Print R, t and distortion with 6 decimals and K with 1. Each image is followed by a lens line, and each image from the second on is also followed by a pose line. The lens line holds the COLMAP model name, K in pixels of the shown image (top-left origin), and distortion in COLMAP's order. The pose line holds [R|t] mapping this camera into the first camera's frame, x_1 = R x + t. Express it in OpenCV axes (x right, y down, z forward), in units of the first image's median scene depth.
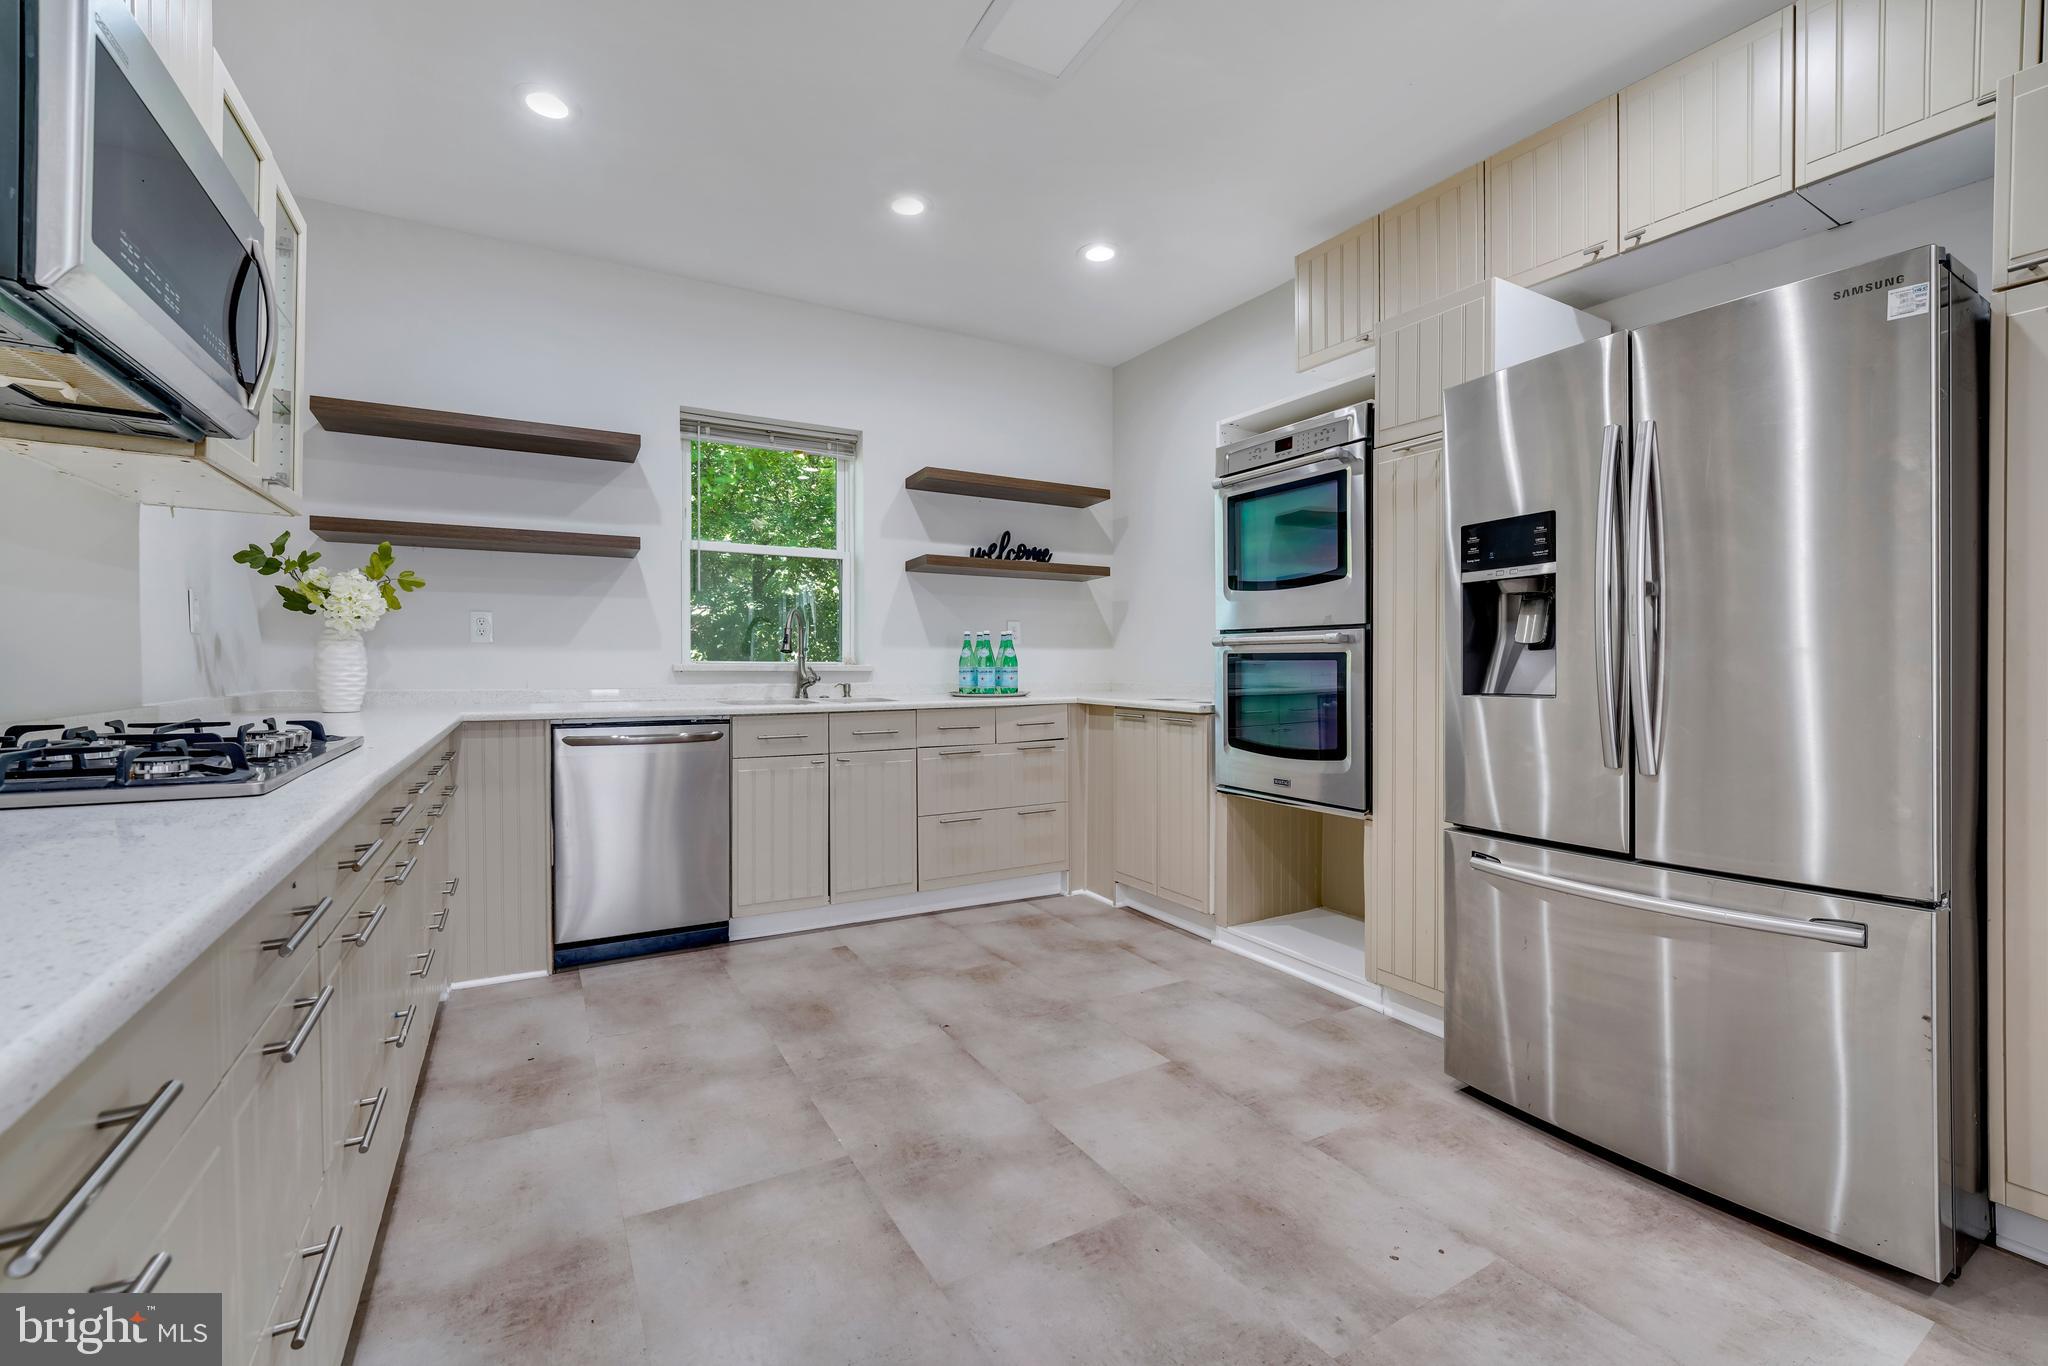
lens RADIAL K [[876.6, 0, 1029.9], [0, 876.6, 676.8], [0, 0, 1]] dist [-0.023721, 0.000429]
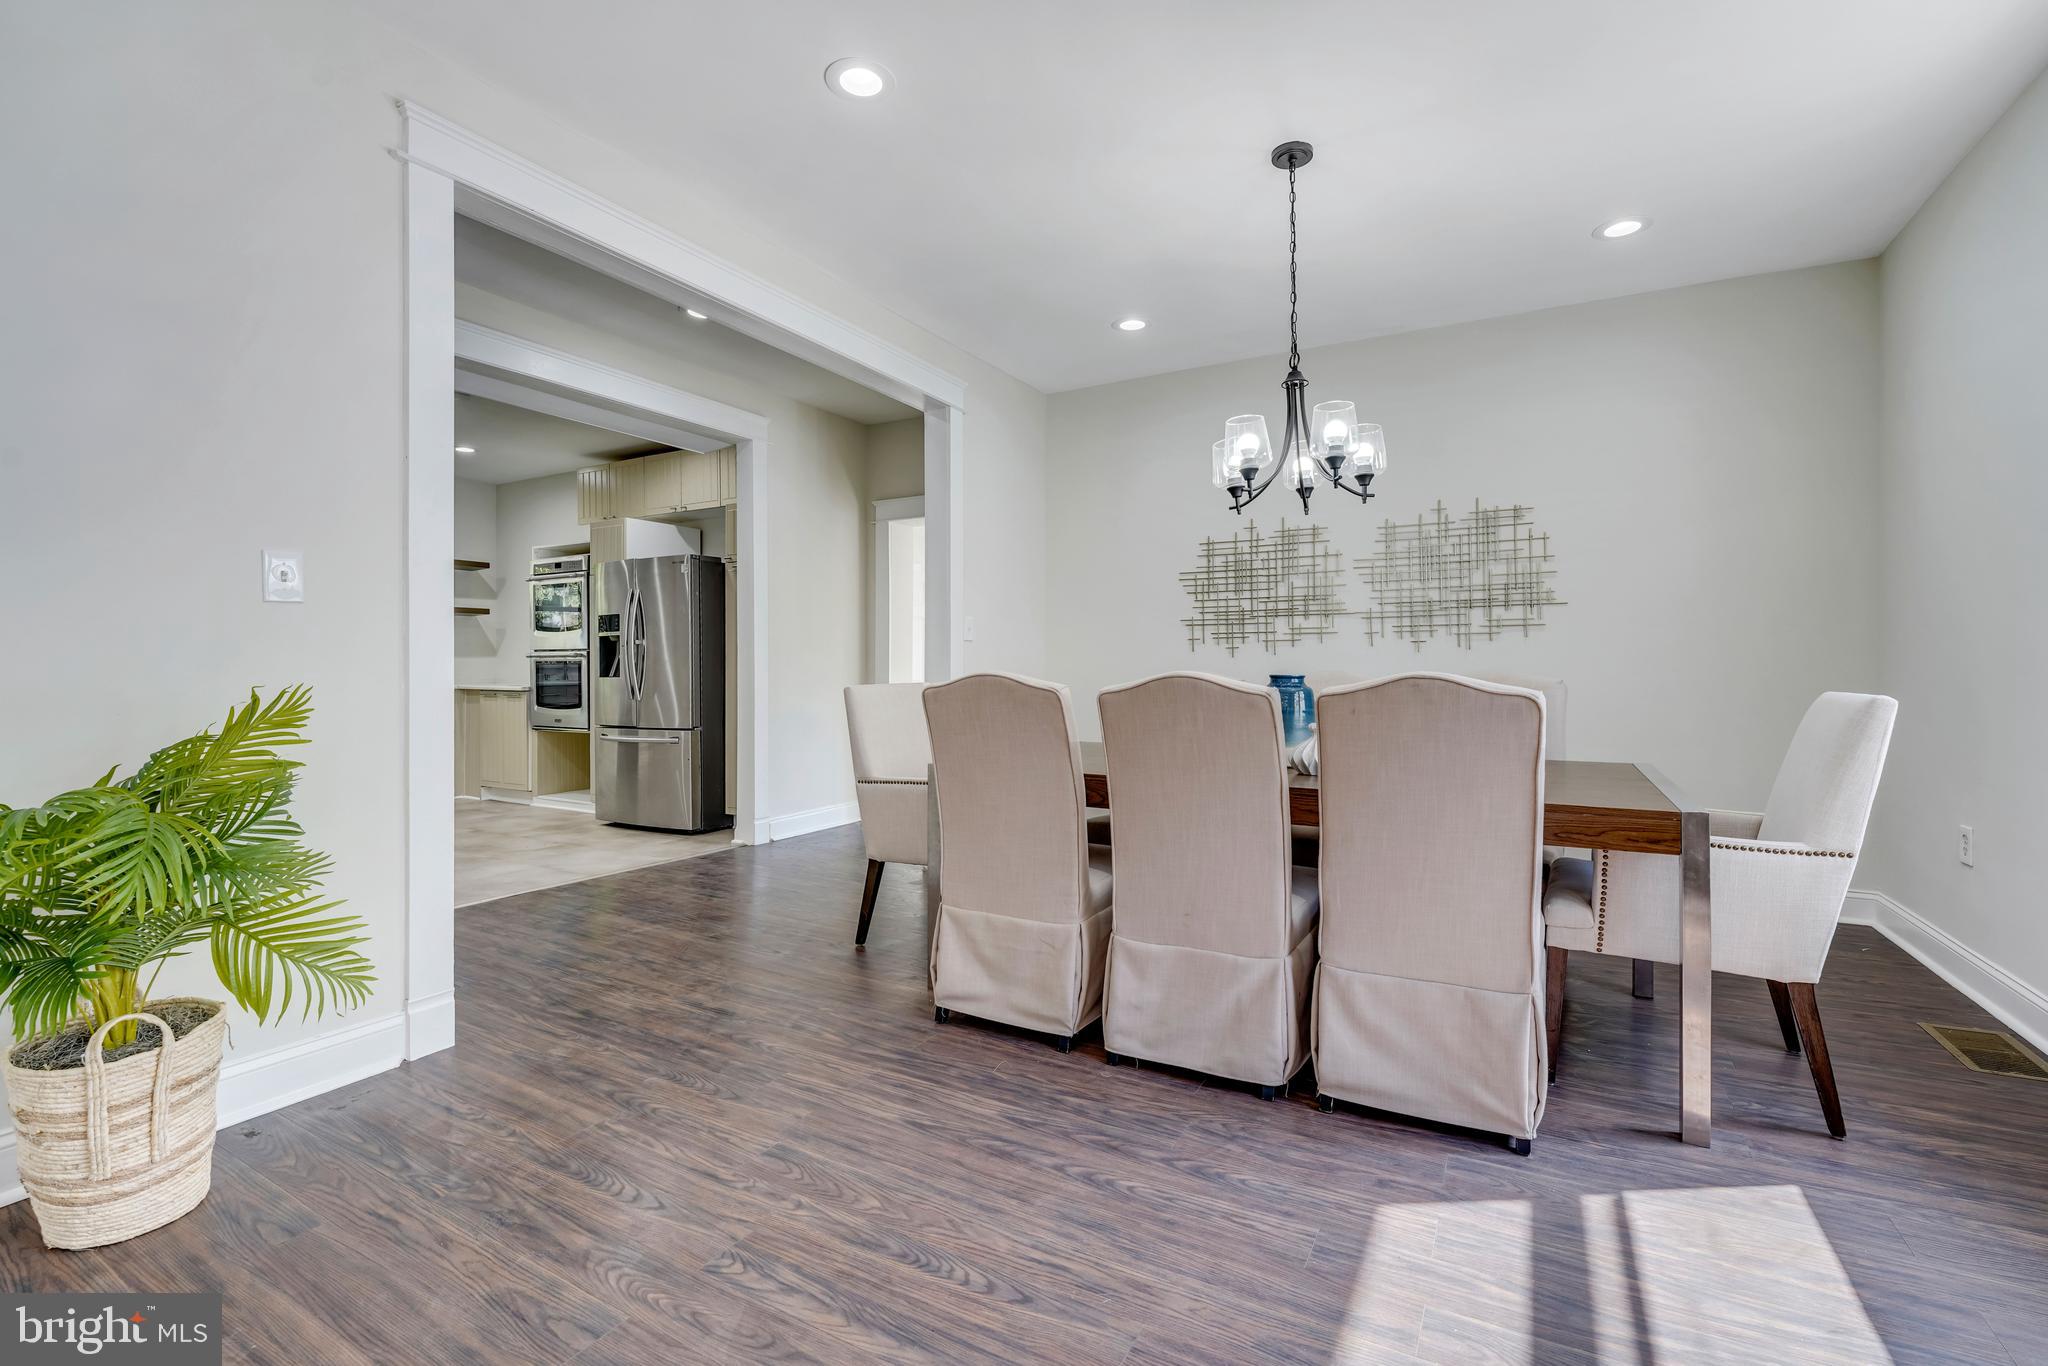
lens RADIAL K [[876.6, 0, 1029.9], [0, 876.6, 676.8], [0, 0, 1]] dist [-0.023721, 0.000429]
pose [[0.848183, -0.001508, 0.529702, 0.128833], [0.006675, 0.999947, -0.007842, 0.033502], [-0.529662, 0.010188, 0.848148, -1.373029]]
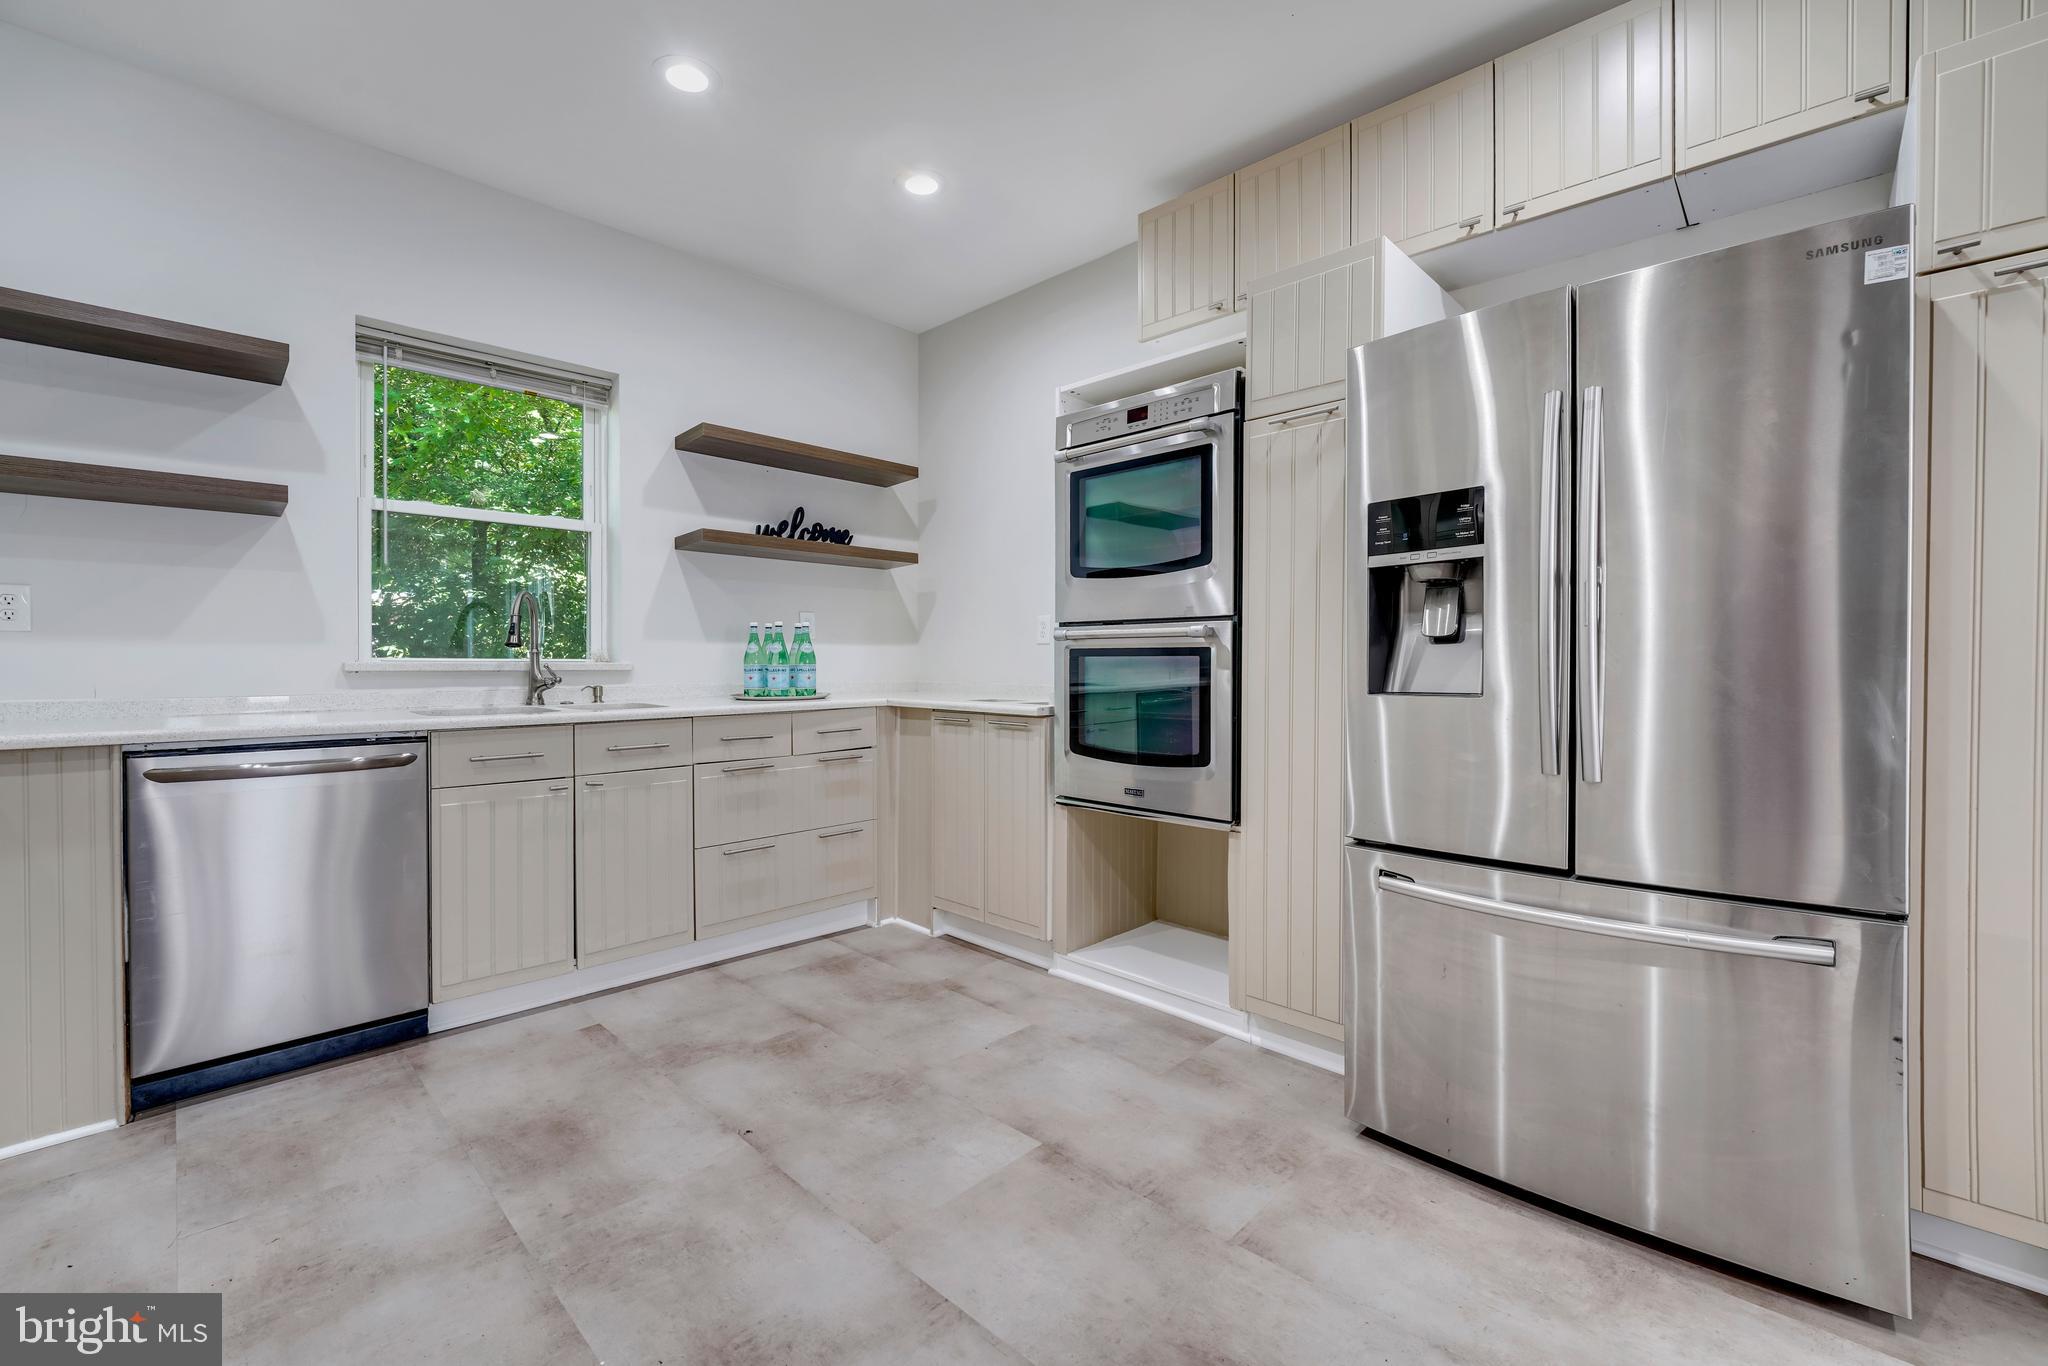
lens RADIAL K [[840.4, 0, 1032.4], [0, 840.4, 669.4], [0, 0, 1]] dist [-0.023760, 0.000331]
pose [[0.960516, -0.004136, 0.278194, -0.048425], [0.005827, 0.999969, -0.005253, -0.001186], [-0.278164, 0.006667, 0.960510, 0.190656]]
